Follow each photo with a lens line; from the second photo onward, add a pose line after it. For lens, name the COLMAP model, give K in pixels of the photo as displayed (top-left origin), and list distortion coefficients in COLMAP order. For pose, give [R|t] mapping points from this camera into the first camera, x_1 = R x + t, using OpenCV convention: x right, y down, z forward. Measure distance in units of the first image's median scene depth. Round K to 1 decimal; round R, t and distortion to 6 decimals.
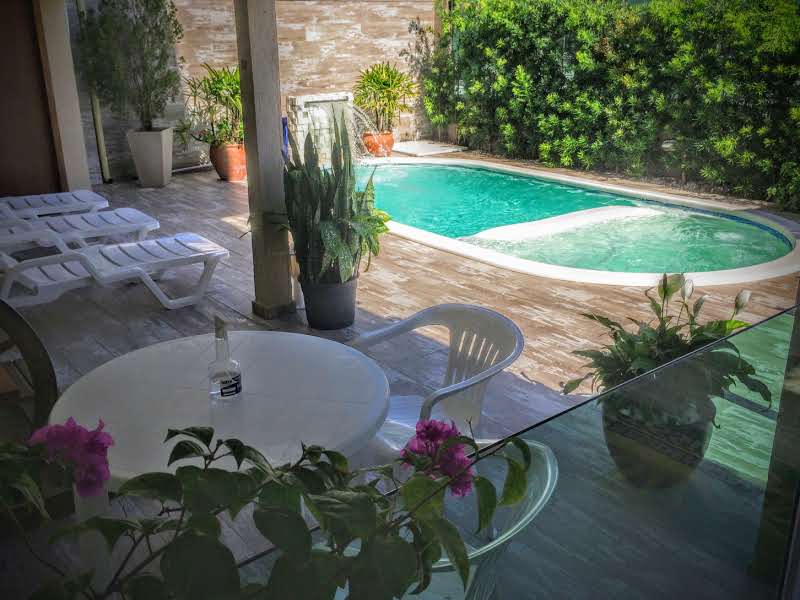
lens RADIAL K [[706.1, 0, 400.0], [0, 706.1, 300.0], [0, 0, 1]] dist [0.084871, -0.098526]
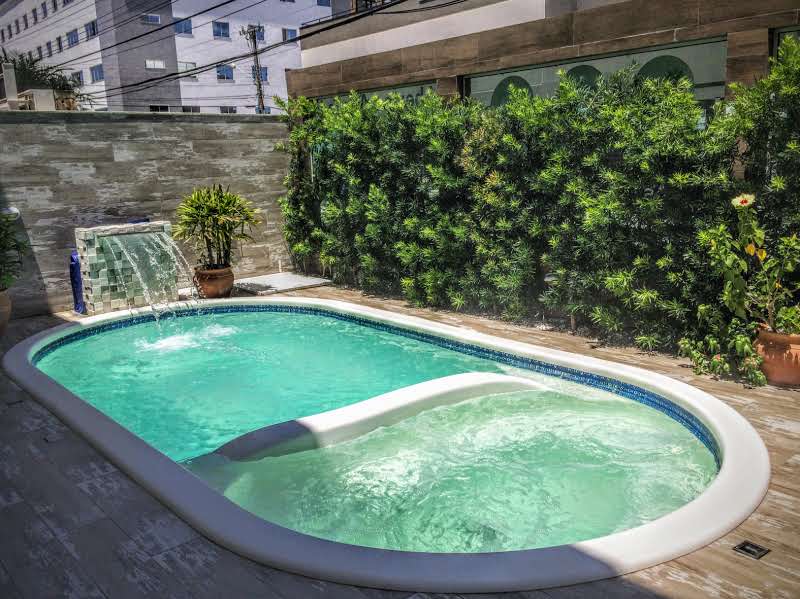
lens RADIAL K [[682.0, 0, 400.0], [0, 682.0, 299.5], [0, 0, 1]] dist [0.087113, 0.003294]
pose [[0.997853, -0.037273, 0.053845, 0.157586], [0.045319, 0.986570, -0.156924, -0.079013], [-0.047273, 0.159028, 0.986142, 0.260630]]
